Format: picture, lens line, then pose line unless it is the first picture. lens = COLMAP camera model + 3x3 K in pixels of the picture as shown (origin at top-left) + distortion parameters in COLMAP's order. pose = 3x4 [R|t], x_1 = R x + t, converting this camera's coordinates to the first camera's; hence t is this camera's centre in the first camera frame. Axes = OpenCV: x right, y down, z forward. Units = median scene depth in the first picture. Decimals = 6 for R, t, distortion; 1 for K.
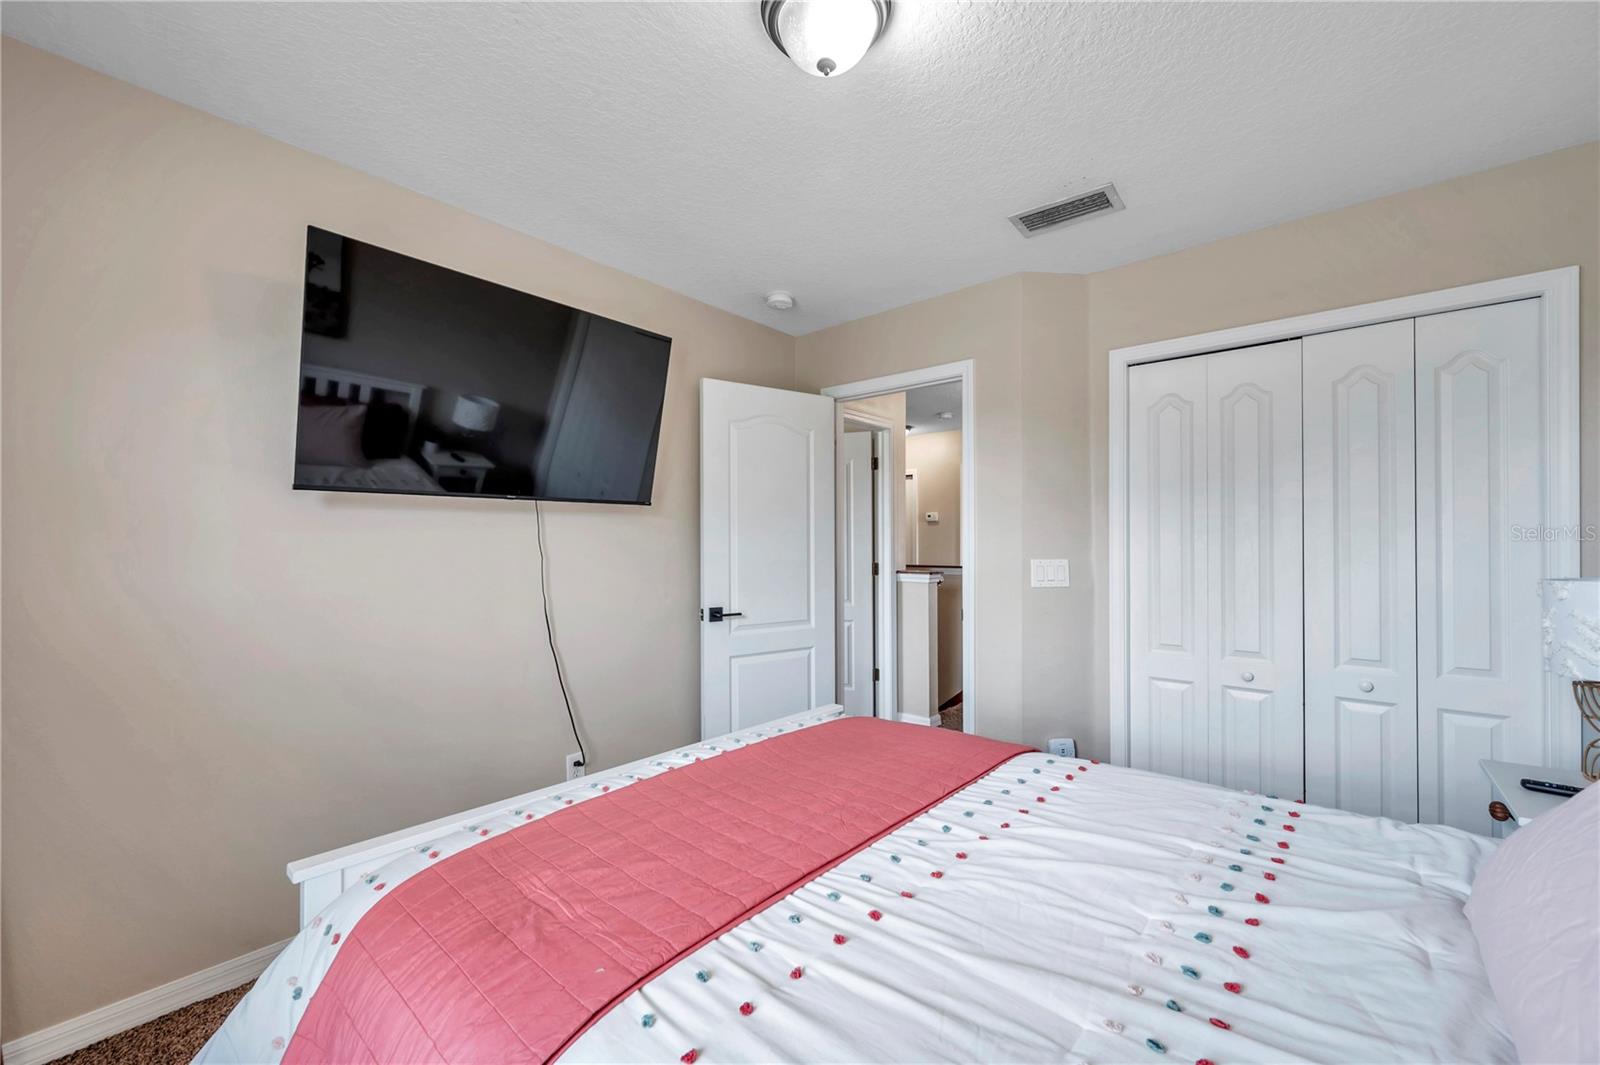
lens RADIAL K [[617.2, 0, 804.3], [0, 617.2, 542.5], [0, 0, 1]] dist [0.001865, 0.000028]
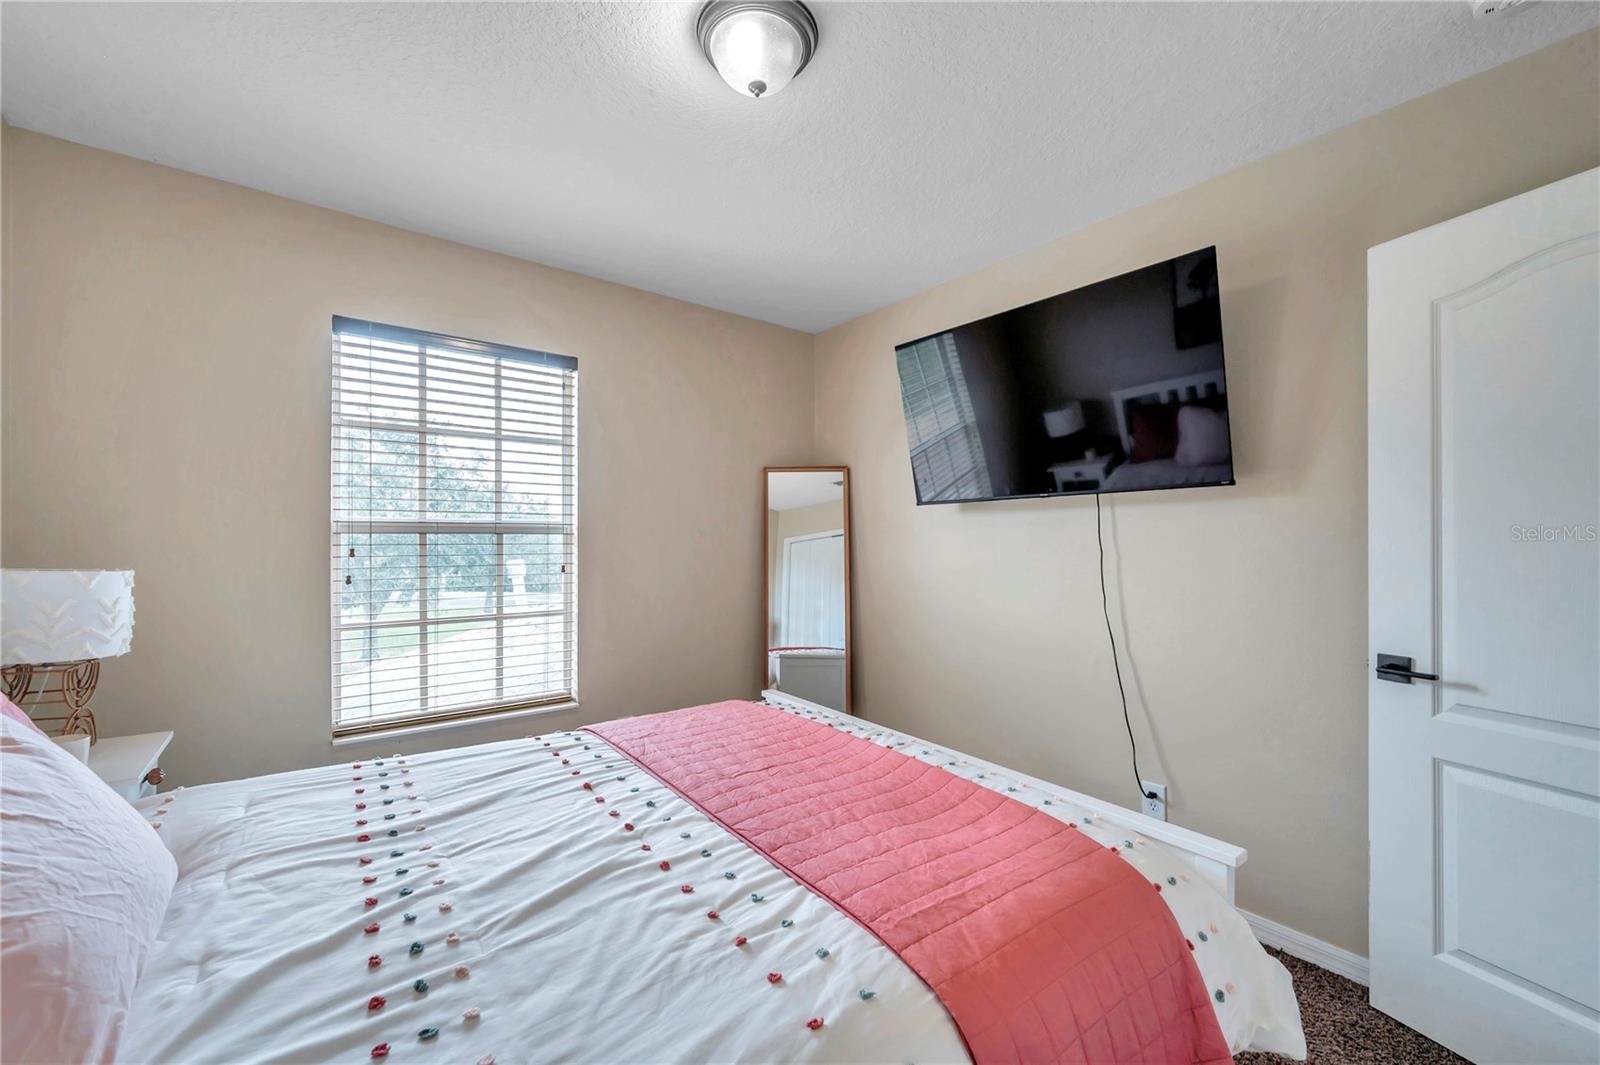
lens RADIAL K [[699.5, 0, 853.8], [0, 699.5, 538.5], [0, 0, 1]] dist [-0.000343, -0.000052]
pose [[-0.178297, 0.001311, -0.983976, 1.248060], [-0.000546, 0.999999, 0.001431, 0.000988], [0.983977, 0.000792, -0.178296, 1.444054]]
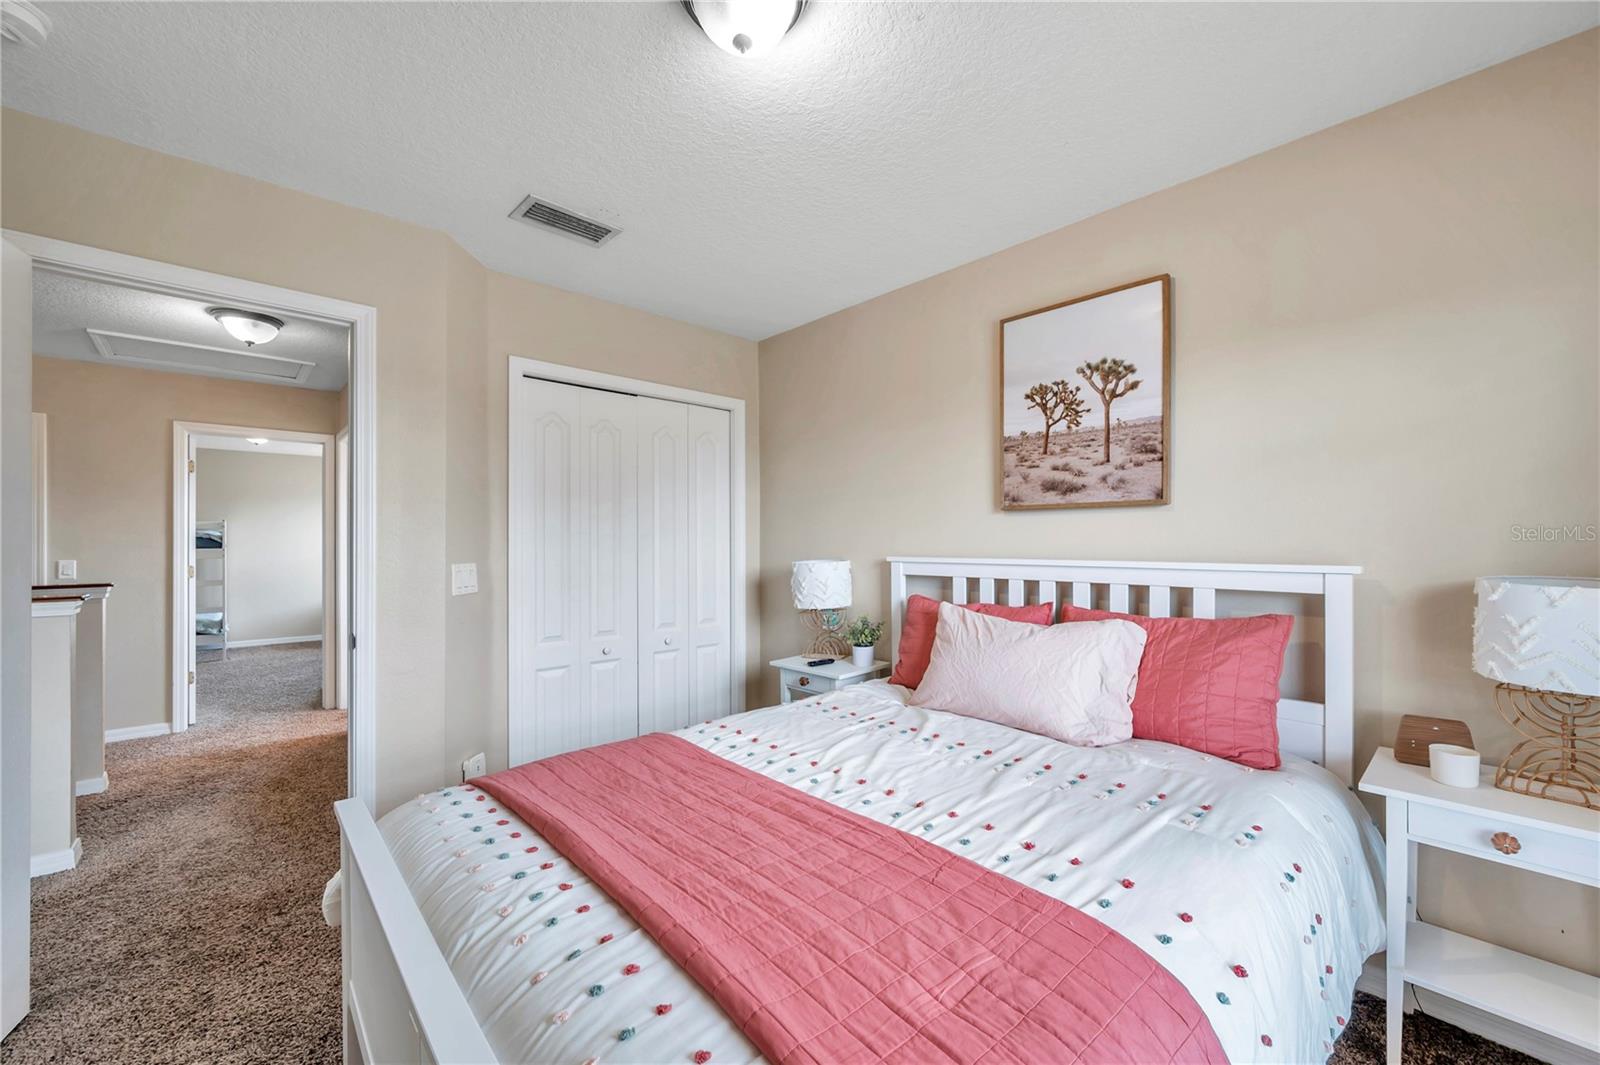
lens RADIAL K [[617.2, 0, 804.3], [0, 617.2, 542.5], [0, 0, 1]] dist [0.001865, 0.000028]
pose [[0.152419, 0.003547, 0.988310, -0.932769], [0.001264, 0.999992, -0.003784, 0.000500], [-0.988315, 0.001826, 0.152413, 0.801787]]
